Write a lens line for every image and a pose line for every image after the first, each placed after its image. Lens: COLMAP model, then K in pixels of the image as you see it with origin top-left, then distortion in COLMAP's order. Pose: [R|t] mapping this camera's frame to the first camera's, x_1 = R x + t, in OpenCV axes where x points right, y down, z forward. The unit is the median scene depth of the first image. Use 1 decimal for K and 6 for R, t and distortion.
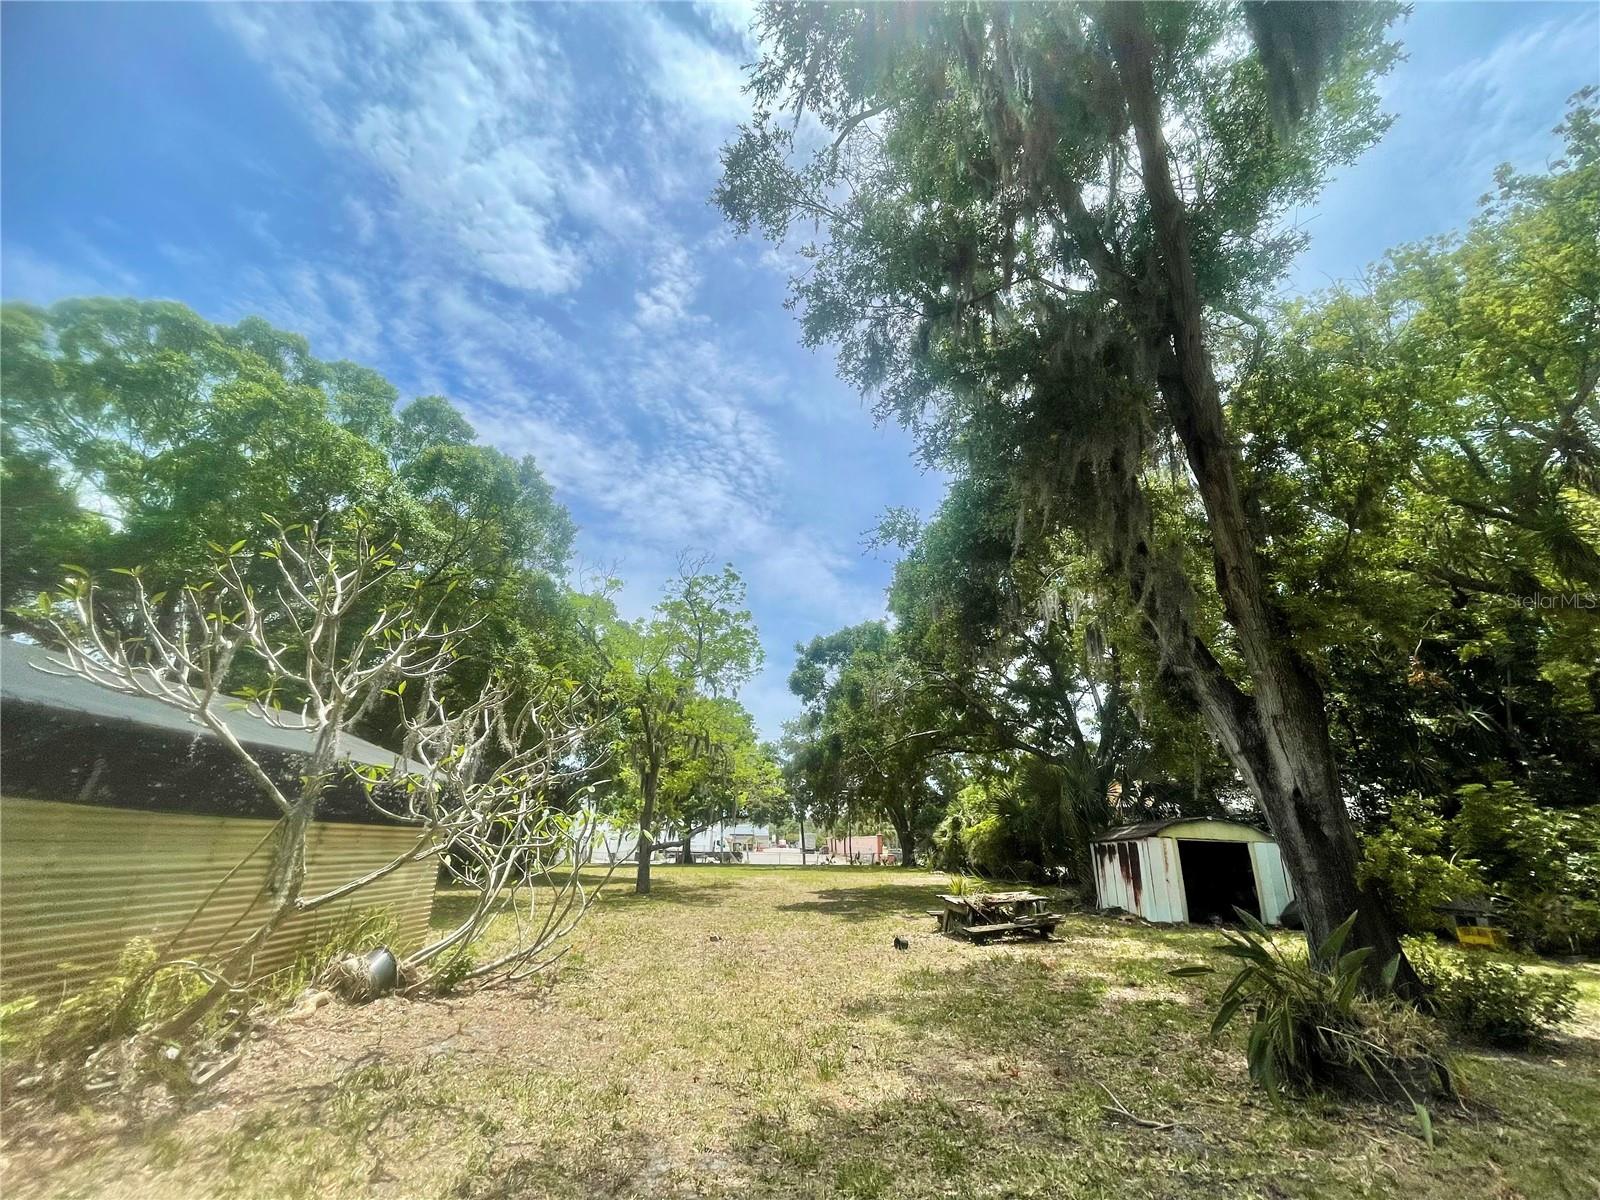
lens RADIAL K [[644.8, 0, 801.8], [0, 644.8, 601.4], [0, 0, 1]] dist [-0.010831, 0.001178]
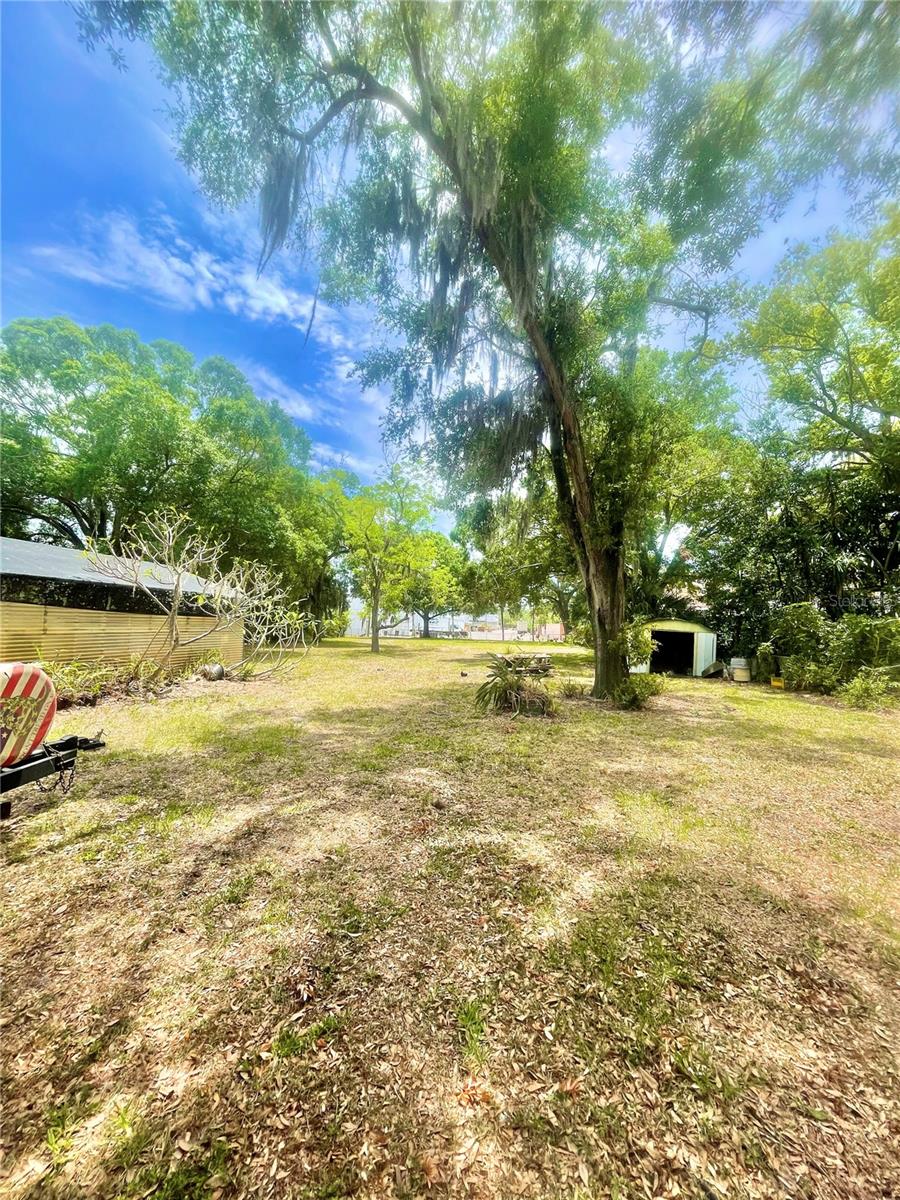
lens RADIAL K [[483.6, 0, 451.7], [0, 483.6, 602.3], [0, 0, 1]] dist [-0.010831, 0.001178]
pose [[0.986954, 0.010047, -0.160687, 0.161354], [0.039365, 0.952700, 0.301351, -0.066563], [0.156114, -0.303745, 0.939876, -0.166957]]
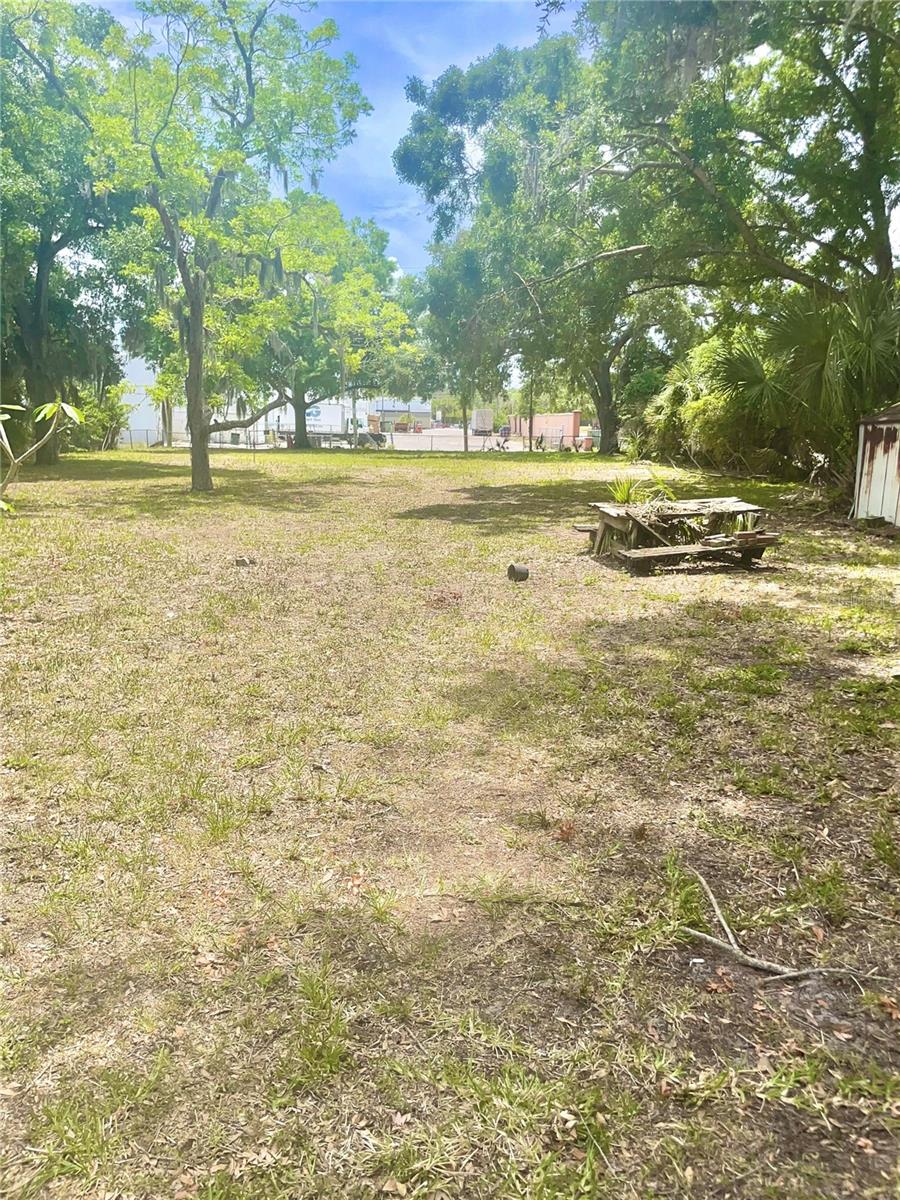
lens RADIAL K [[918.3, 0, 456.7], [0, 918.3, 596.6], [0, 0, 1]] dist [0.012867, -0.016617]
pose [[0.999658, 0.006581, -0.025294, 0.050906], [0.007546, 0.853891, 0.520397, 0.029542], [0.025023, -0.520410, 0.853550, 0.083841]]
